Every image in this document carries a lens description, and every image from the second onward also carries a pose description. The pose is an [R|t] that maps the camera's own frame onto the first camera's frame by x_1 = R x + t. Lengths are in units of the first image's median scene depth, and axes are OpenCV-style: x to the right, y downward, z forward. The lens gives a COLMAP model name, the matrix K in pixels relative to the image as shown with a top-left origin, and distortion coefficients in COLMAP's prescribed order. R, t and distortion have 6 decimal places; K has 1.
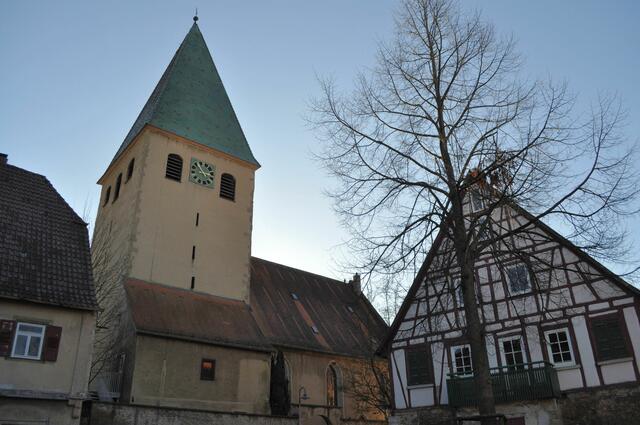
lens RADIAL K [[504.1, 0, 319.7], [0, 504.1, 213.3], [0, 0, 1]] dist [-0.098038, -0.001786]
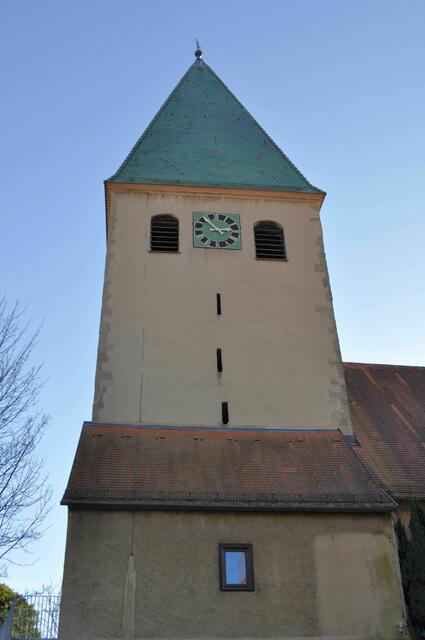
lens RADIAL K [[668.3, 0, 212.4], [0, 668.3, 319.0], [0, 0, 1]] dist [-0.055048, 0.000000]
pose [[0.830166, -0.316198, -0.459176, 0.081992], [0.248527, 0.947137, -0.202893, 0.177763], [0.499057, 0.054317, 0.864865, 0.374454]]
